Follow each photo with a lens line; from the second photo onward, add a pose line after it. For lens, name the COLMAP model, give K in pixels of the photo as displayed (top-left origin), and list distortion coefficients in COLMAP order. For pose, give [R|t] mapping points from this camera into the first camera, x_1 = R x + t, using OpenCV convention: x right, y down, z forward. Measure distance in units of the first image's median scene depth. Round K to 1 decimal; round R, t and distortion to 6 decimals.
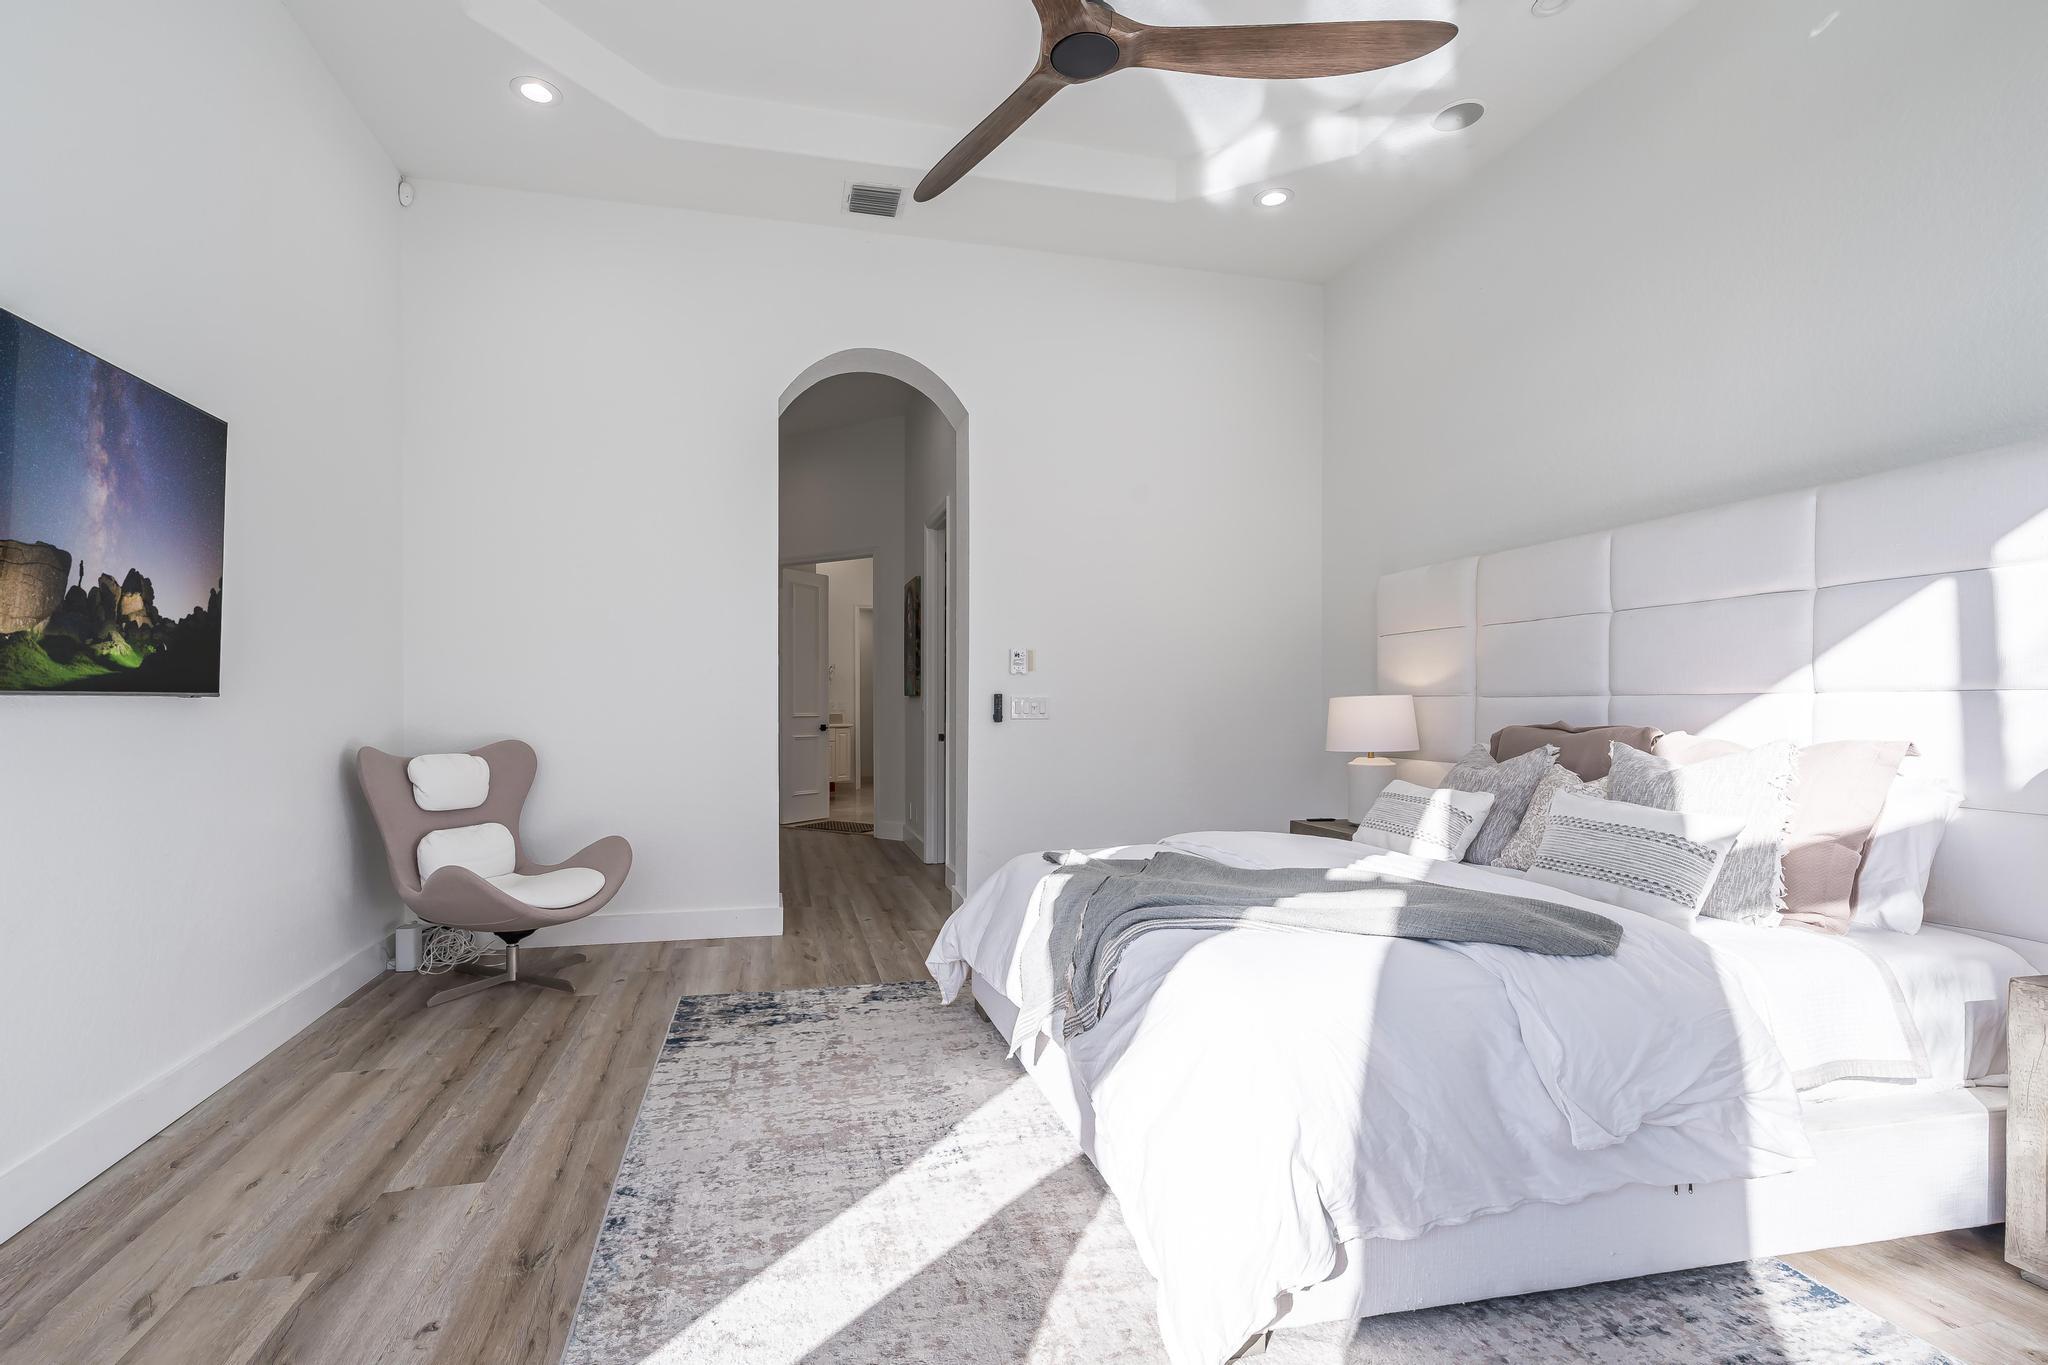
lens RADIAL K [[928.3, 0, 972.1], [0, 928.3, 640.9], [0, 0, 1]] dist [0.002306, -0.001828]
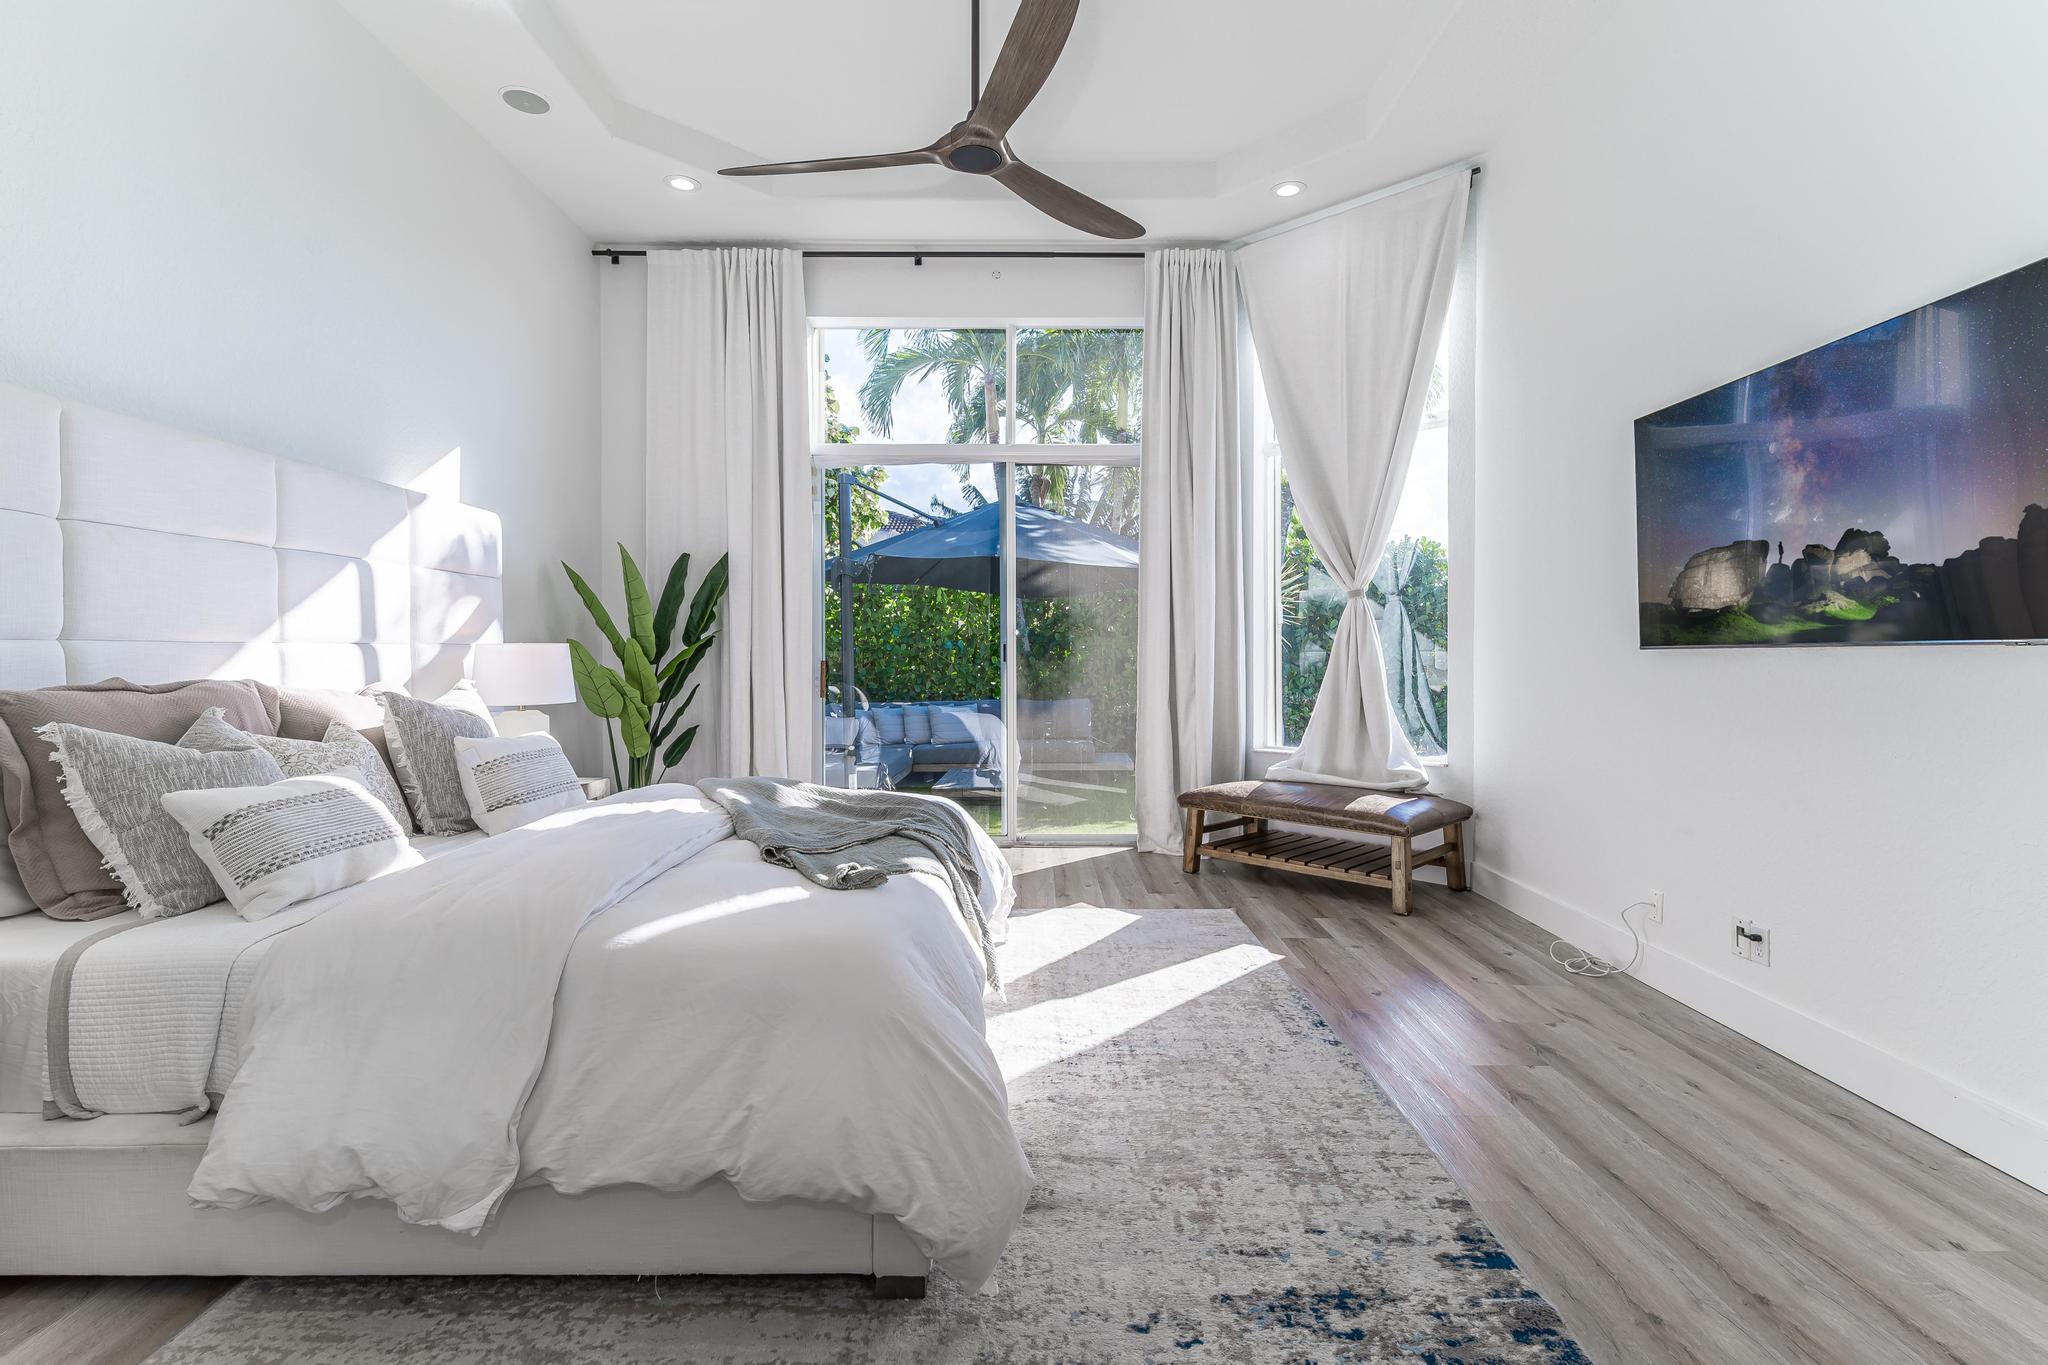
lens RADIAL K [[928.3, 0, 1015.0], [0, 928.3, 700.2], [0, 0, 1]] dist [0.002306, -0.001828]
pose [[-0.973698, -0.010230, 0.227612, -0.201491], [-0.014429, 0.999755, -0.016794, 0.134090], [-0.227385, -0.019637, -0.973607, 2.008187]]
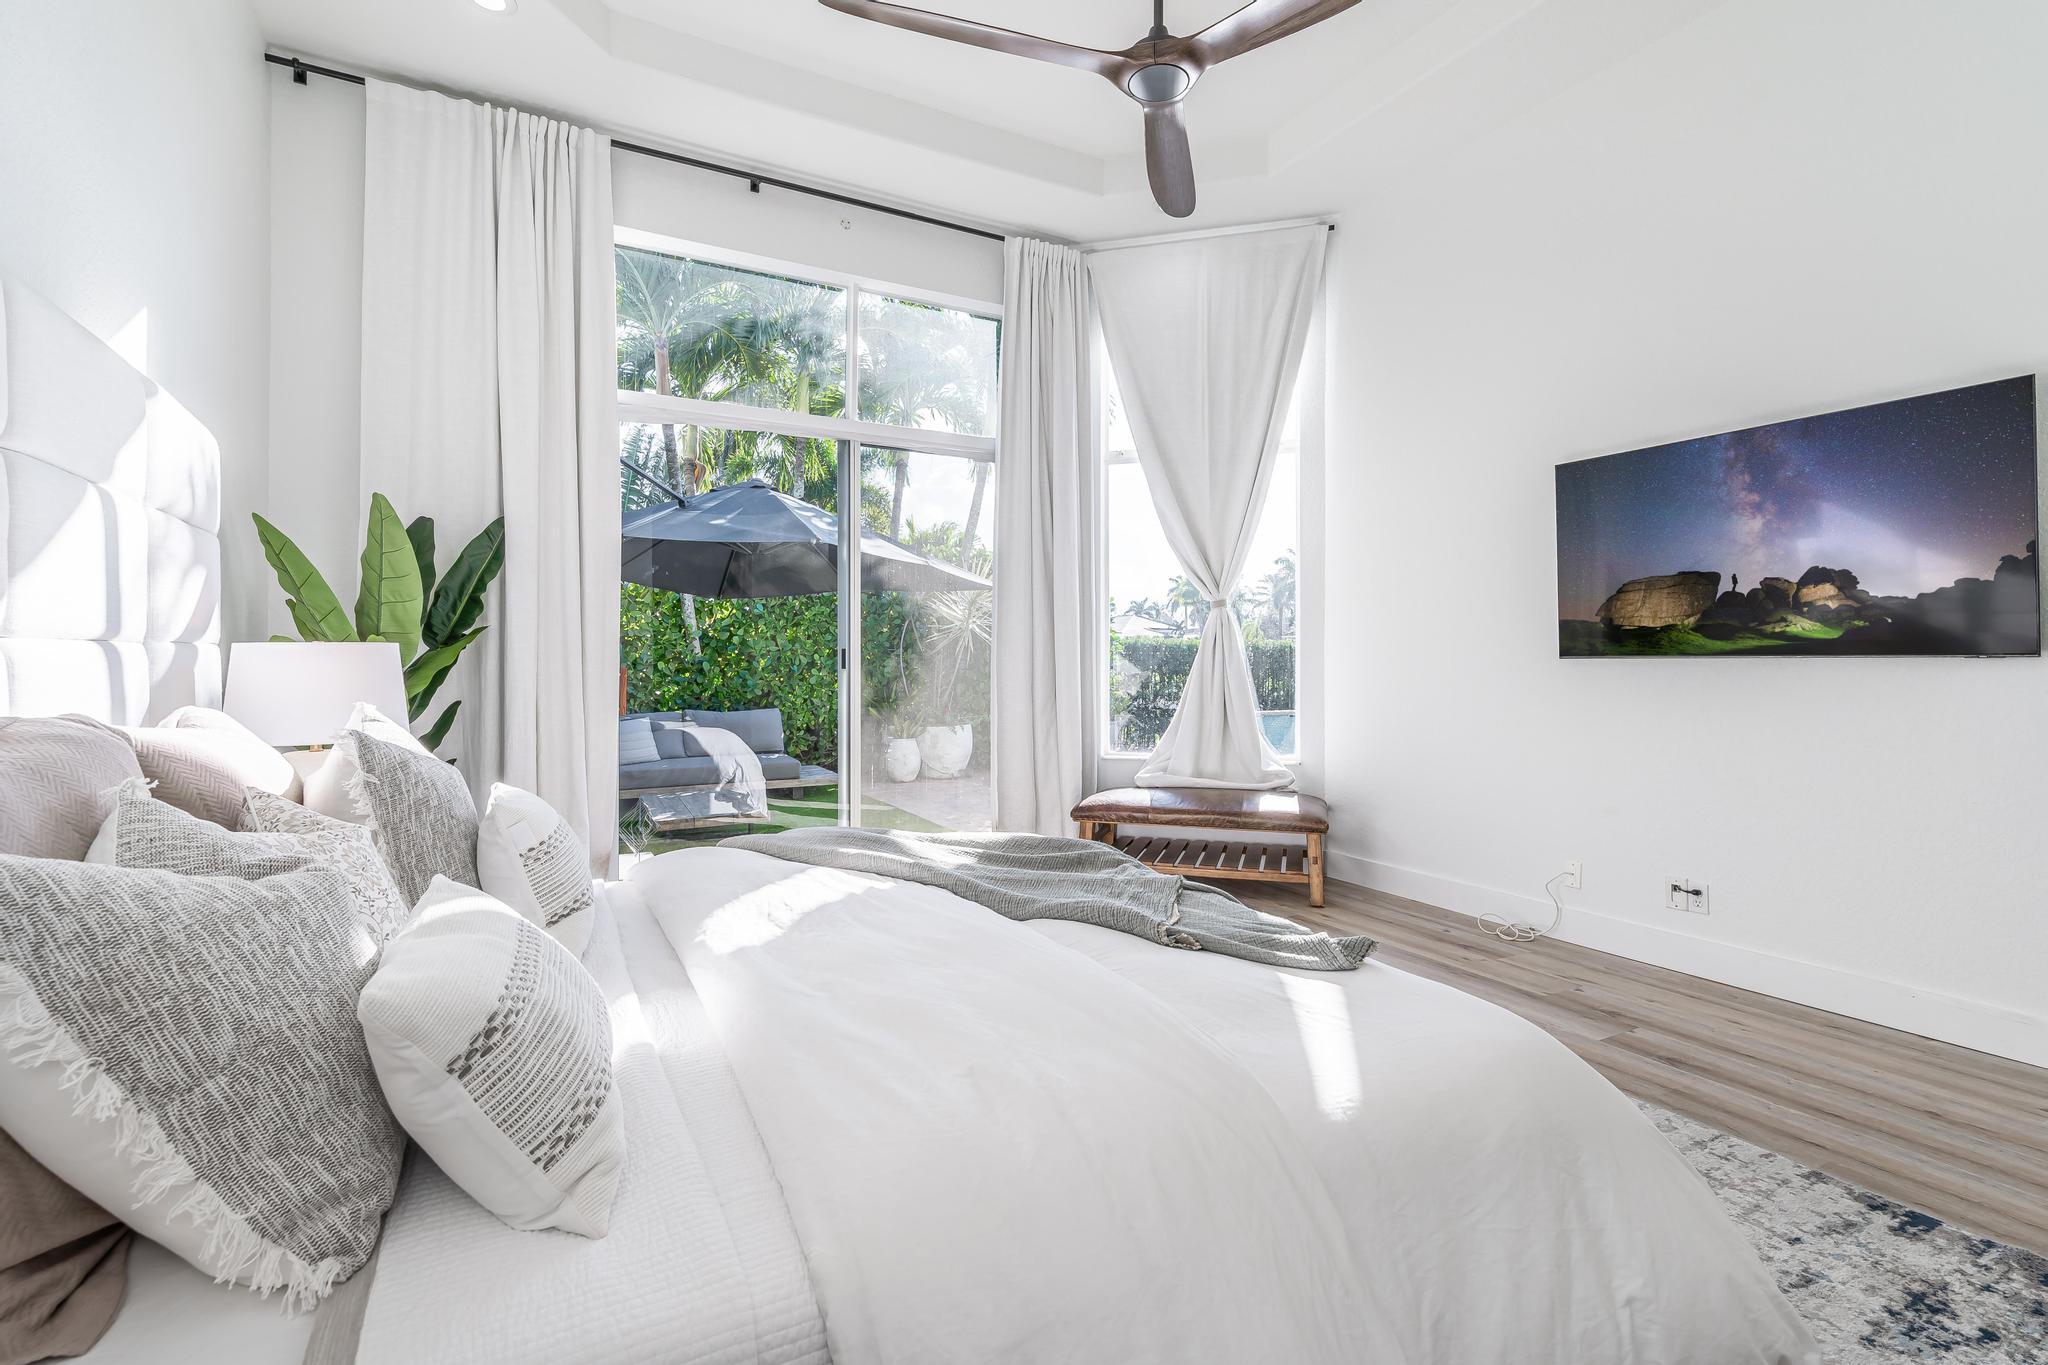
lens RADIAL K [[928.3, 0, 1005.1], [0, 928.3, 688.7], [0, 0, 1]] dist [0.002306, -0.001828]
pose [[-0.966463, 0.006027, -0.256734, 0.516686], [0.015230, 0.999310, -0.033874, 0.116605], [0.256353, -0.036648, -0.965888, 1.798372]]
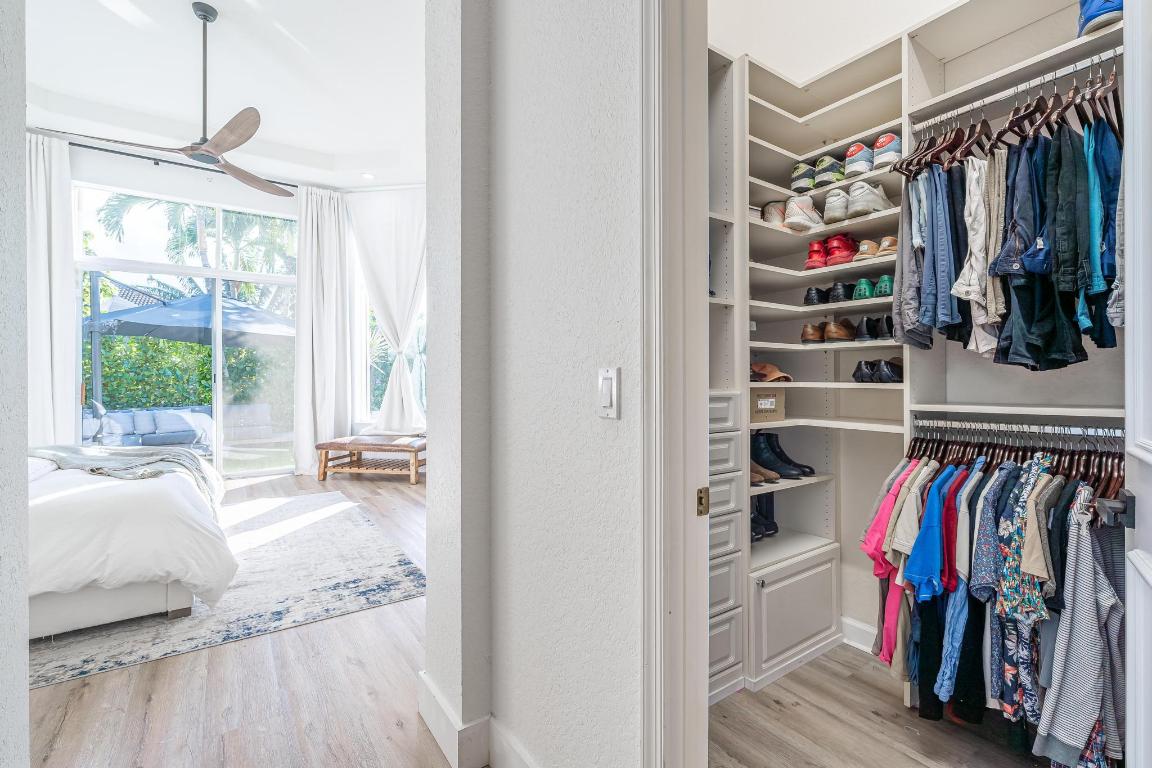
lens RADIAL K [[522.1, 0, 587.6], [0, 522.1, 374.9], [0, 0, 1]] dist [0.002306, -0.001828]
pose [[-0.924006, 0.000239, -0.382377, -0.316239], [0.028176, 0.997324, -0.067462, 0.171952], [0.381338, -0.073109, -0.921540, 2.630399]]
